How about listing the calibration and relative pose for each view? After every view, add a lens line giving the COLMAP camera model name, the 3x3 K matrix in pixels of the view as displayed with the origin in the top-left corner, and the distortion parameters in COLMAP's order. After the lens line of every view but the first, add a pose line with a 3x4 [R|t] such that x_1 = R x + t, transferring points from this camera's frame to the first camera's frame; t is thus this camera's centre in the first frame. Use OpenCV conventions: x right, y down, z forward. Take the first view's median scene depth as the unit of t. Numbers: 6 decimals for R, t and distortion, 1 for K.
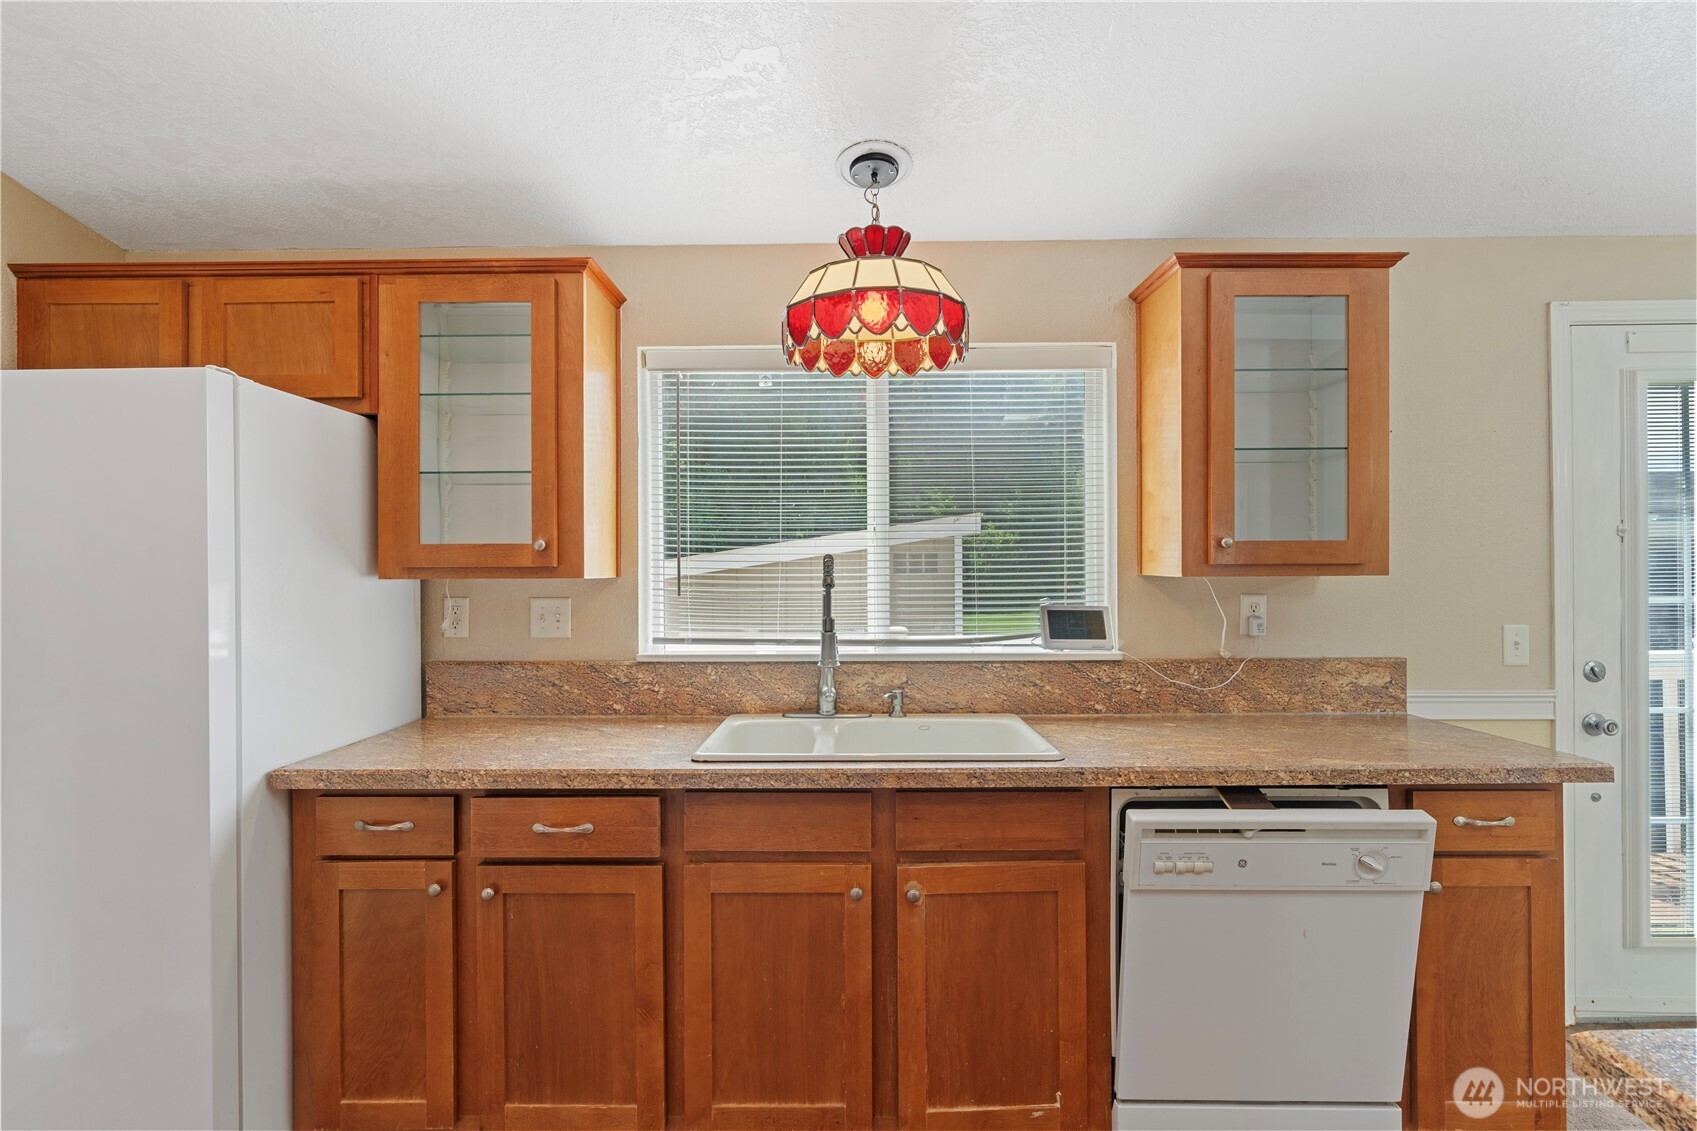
lens RADIAL K [[813.6, 0, 848.5], [0, 813.6, 565.5], [0, 0, 1]] dist [0.002441, 0.000808]
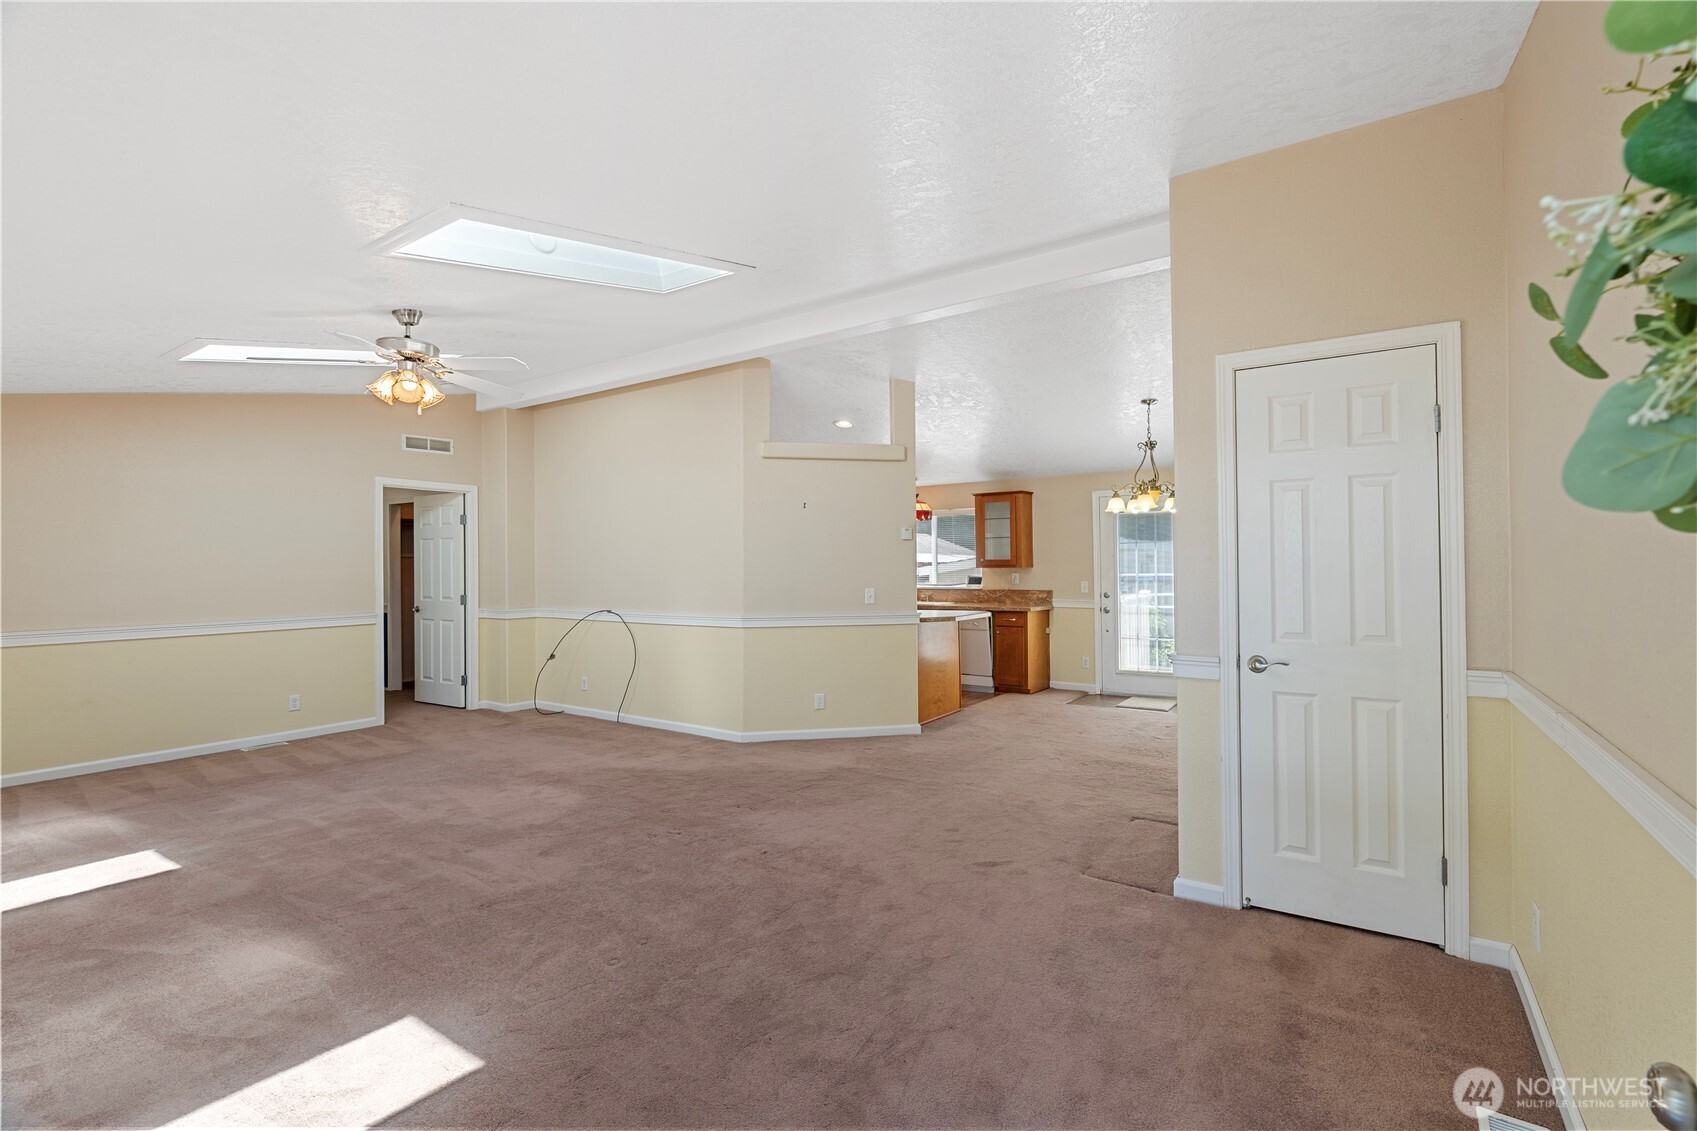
lens RADIAL K [[761.7, 0, 848.5], [0, 761.7, 565.5], [0, 0, 1]] dist [-0.009049, 0.001049]
pose [[0.830528, -0.000207, -0.556978, 1.856611], [0.004953, 0.999963, 0.007014, -0.027592], [0.556956, -0.008584, 0.830498, -2.412903]]
